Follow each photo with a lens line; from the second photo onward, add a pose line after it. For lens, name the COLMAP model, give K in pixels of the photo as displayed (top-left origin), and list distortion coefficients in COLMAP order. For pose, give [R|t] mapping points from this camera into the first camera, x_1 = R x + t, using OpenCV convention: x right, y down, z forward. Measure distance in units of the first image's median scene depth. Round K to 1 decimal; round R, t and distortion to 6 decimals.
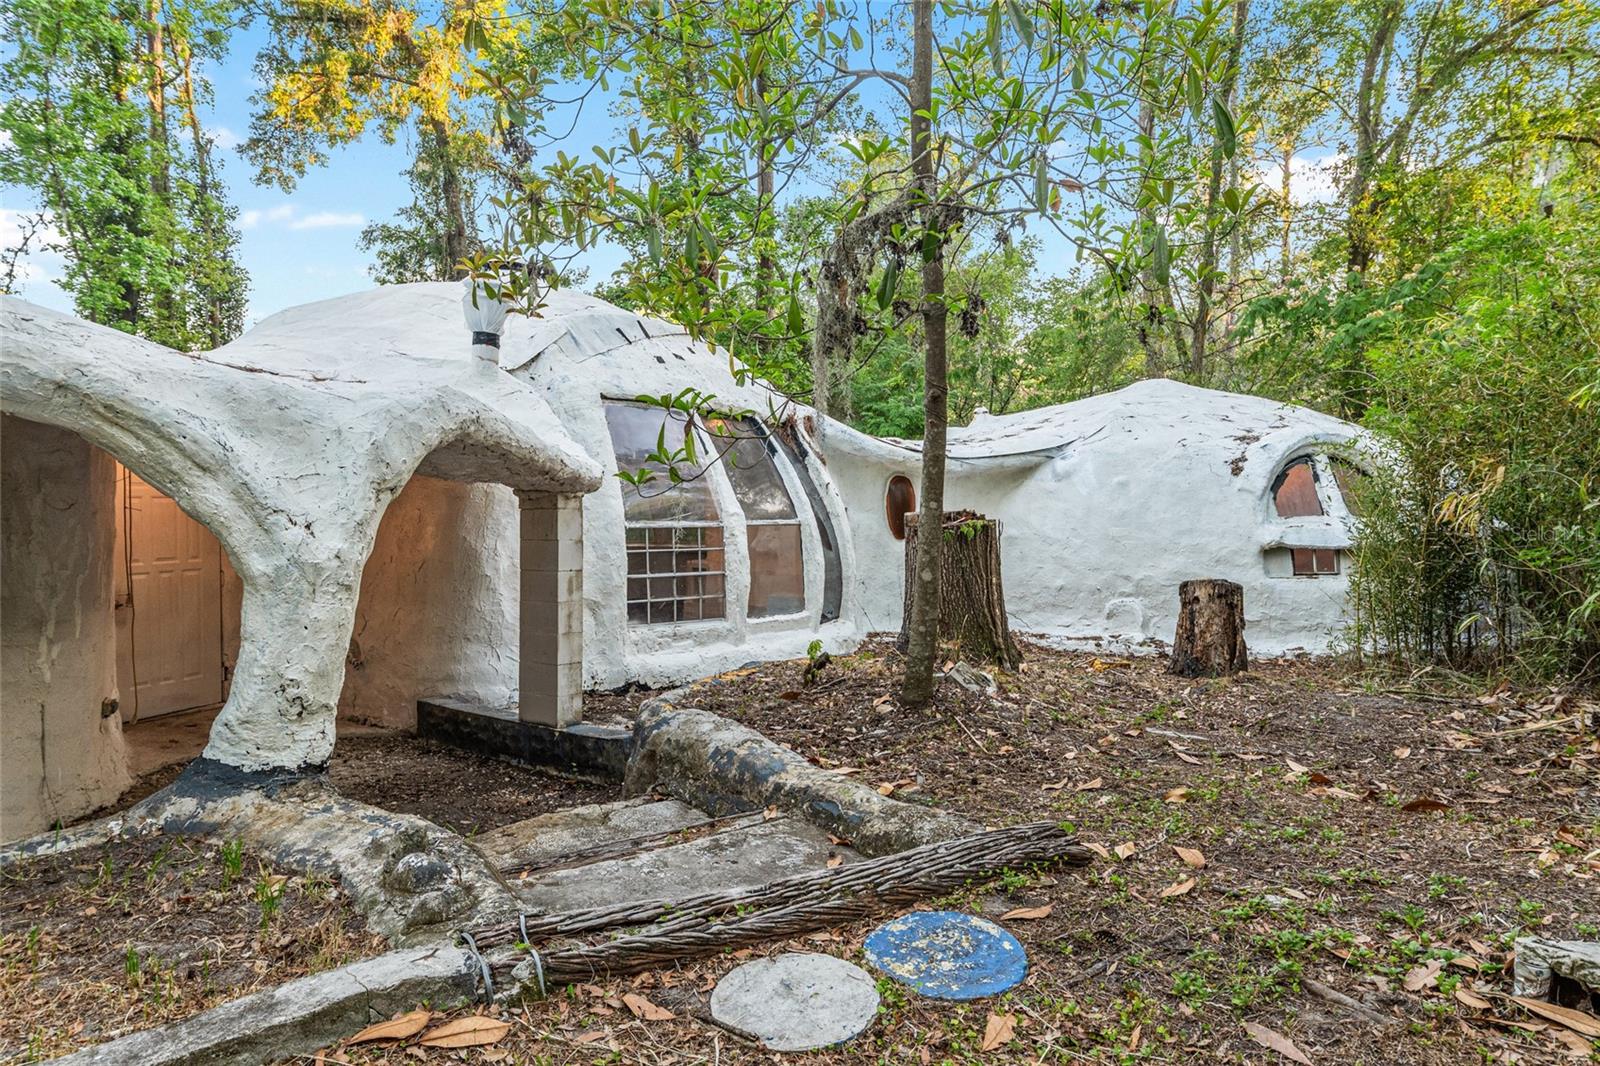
lens RADIAL K [[993.3, 0, 801.7], [0, 993.3, 536.9], [0, 0, 1]] dist [-0.001857, -0.002708]
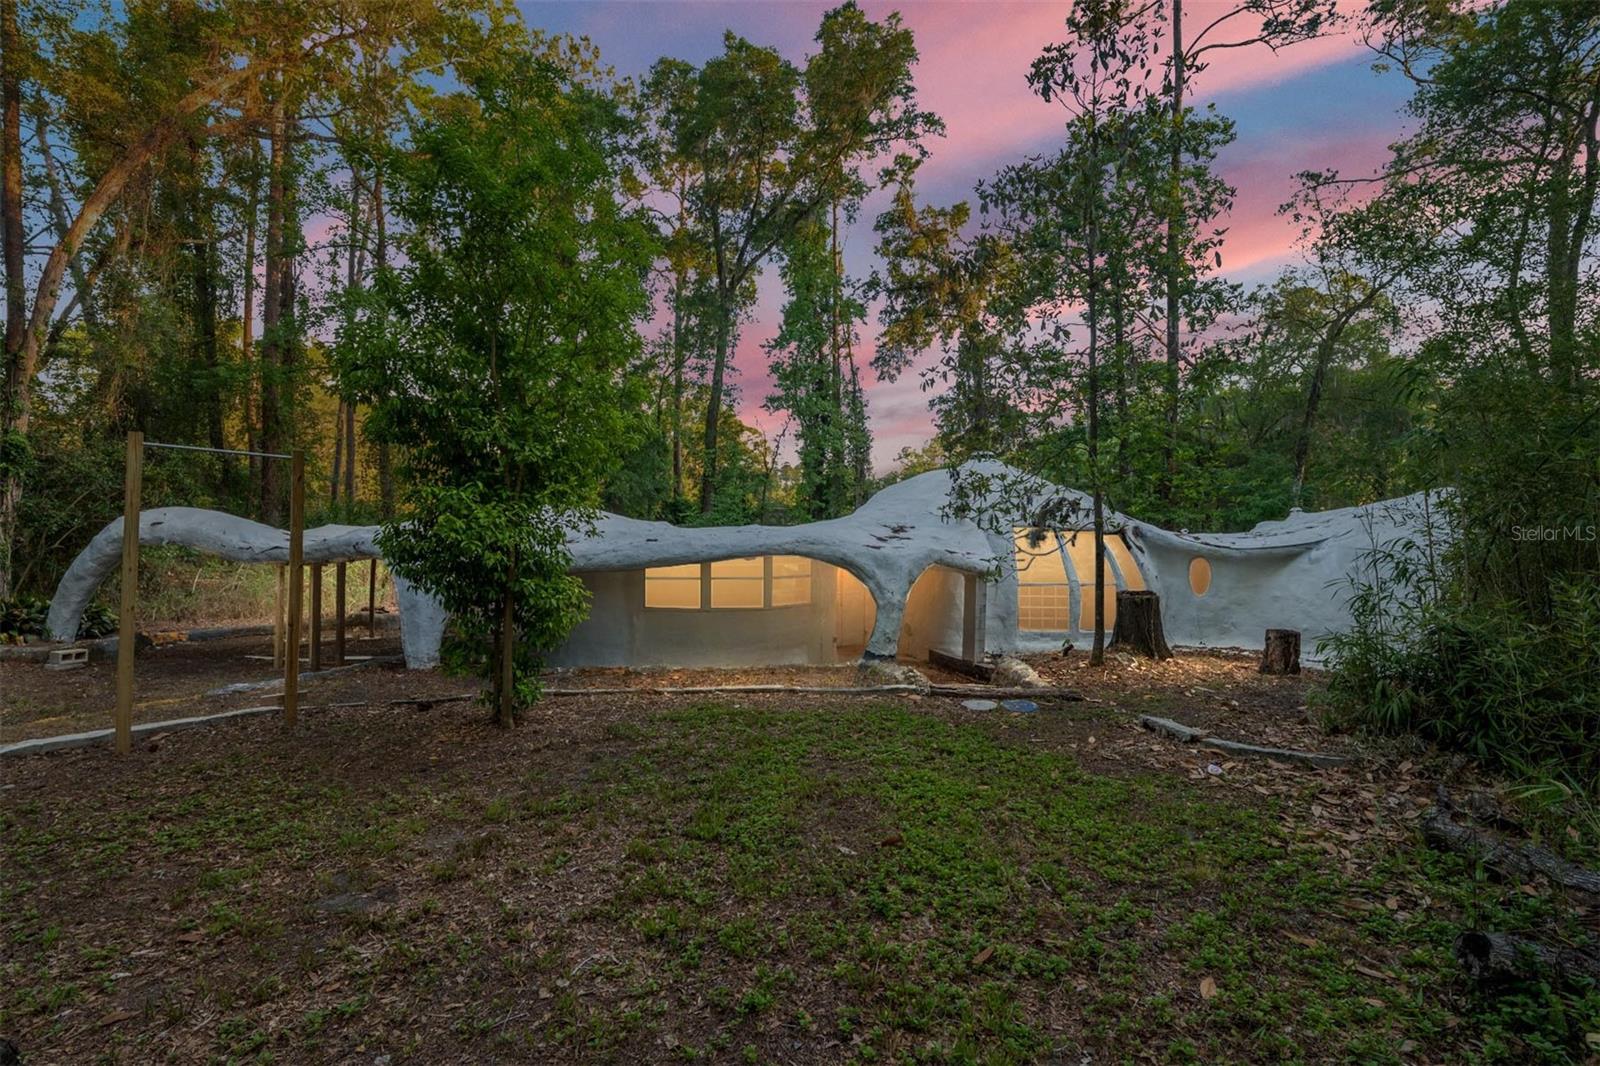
lens RADIAL K [[698.8, 0, 800.5], [0, 698.8, 541.2], [0, 0, 1]] dist [0.001194, 0.000069]
pose [[0.824432, 0.014432, -0.565777, 0.225949], [-0.032529, 0.999231, -0.021912, -0.042991], [0.565025, 0.036469, 0.824267, -0.440328]]
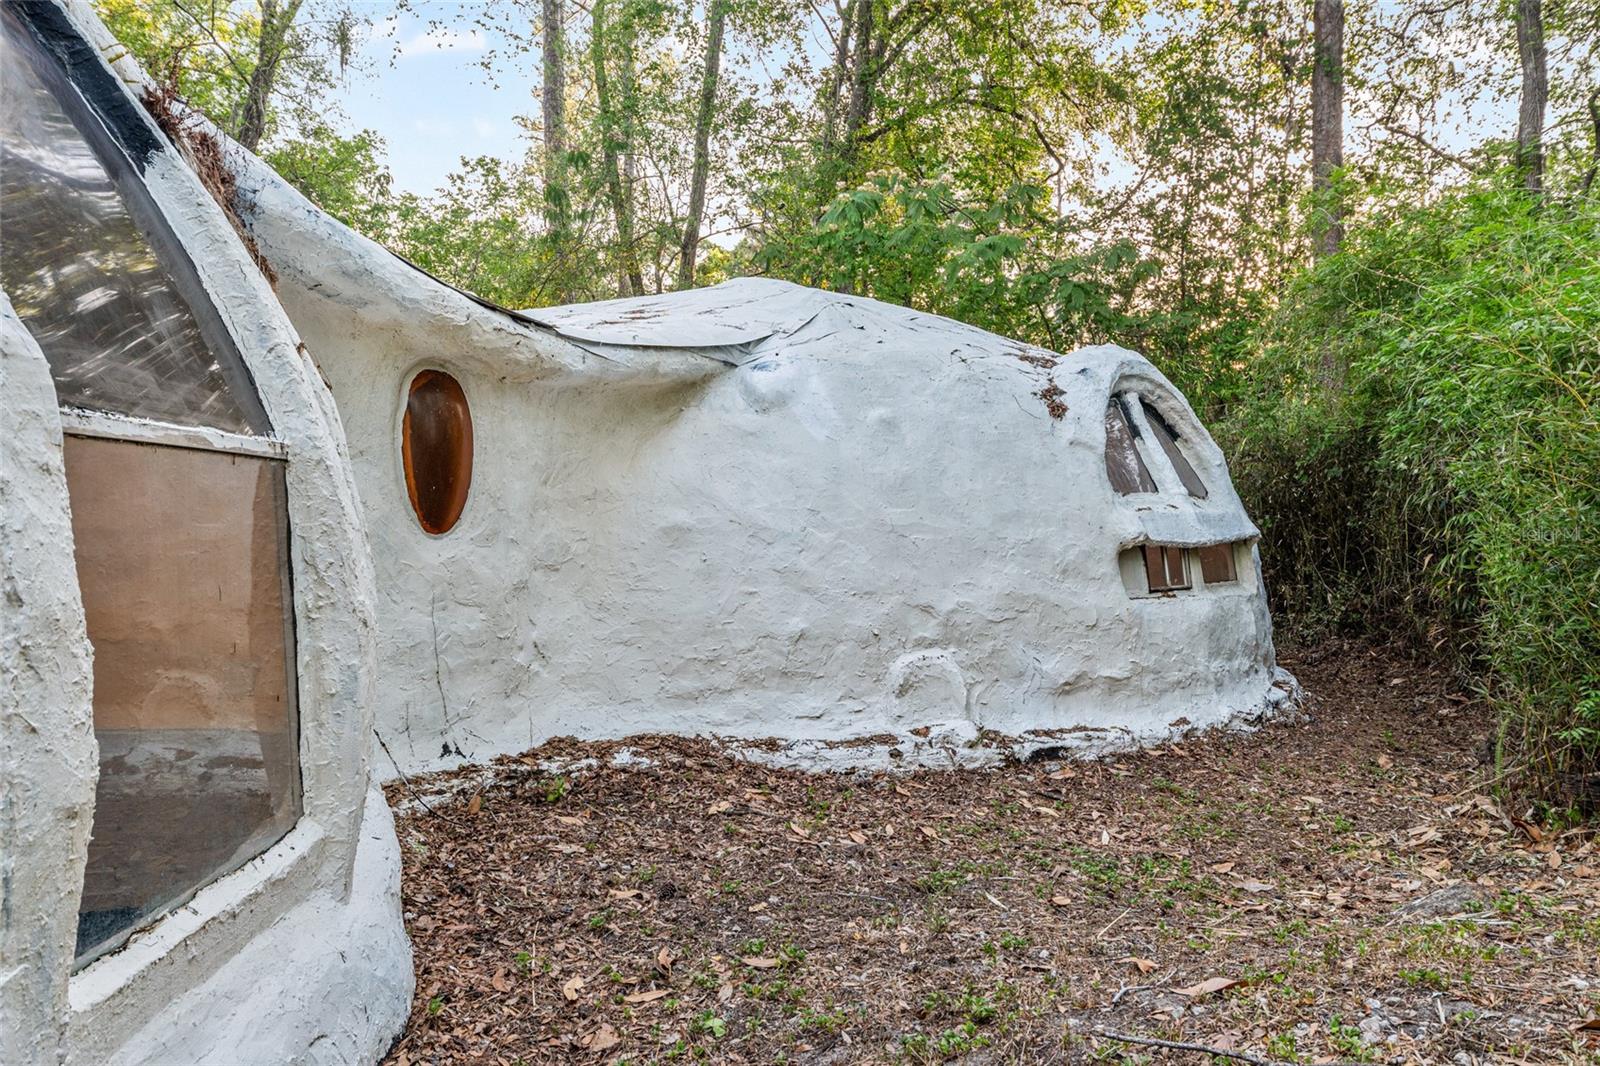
lens RADIAL K [[1085.7, 0, 803.1], [0, 1085.7, 532.3], [0, 0, 1]] dist [-0.002692, -0.000521]
pose [[0.785525, 0.001219, 0.618829, -0.054423], [0.003152, 0.999977, -0.005971, 0.005800], [-0.618822, 0.006641, 0.785503, 0.600400]]
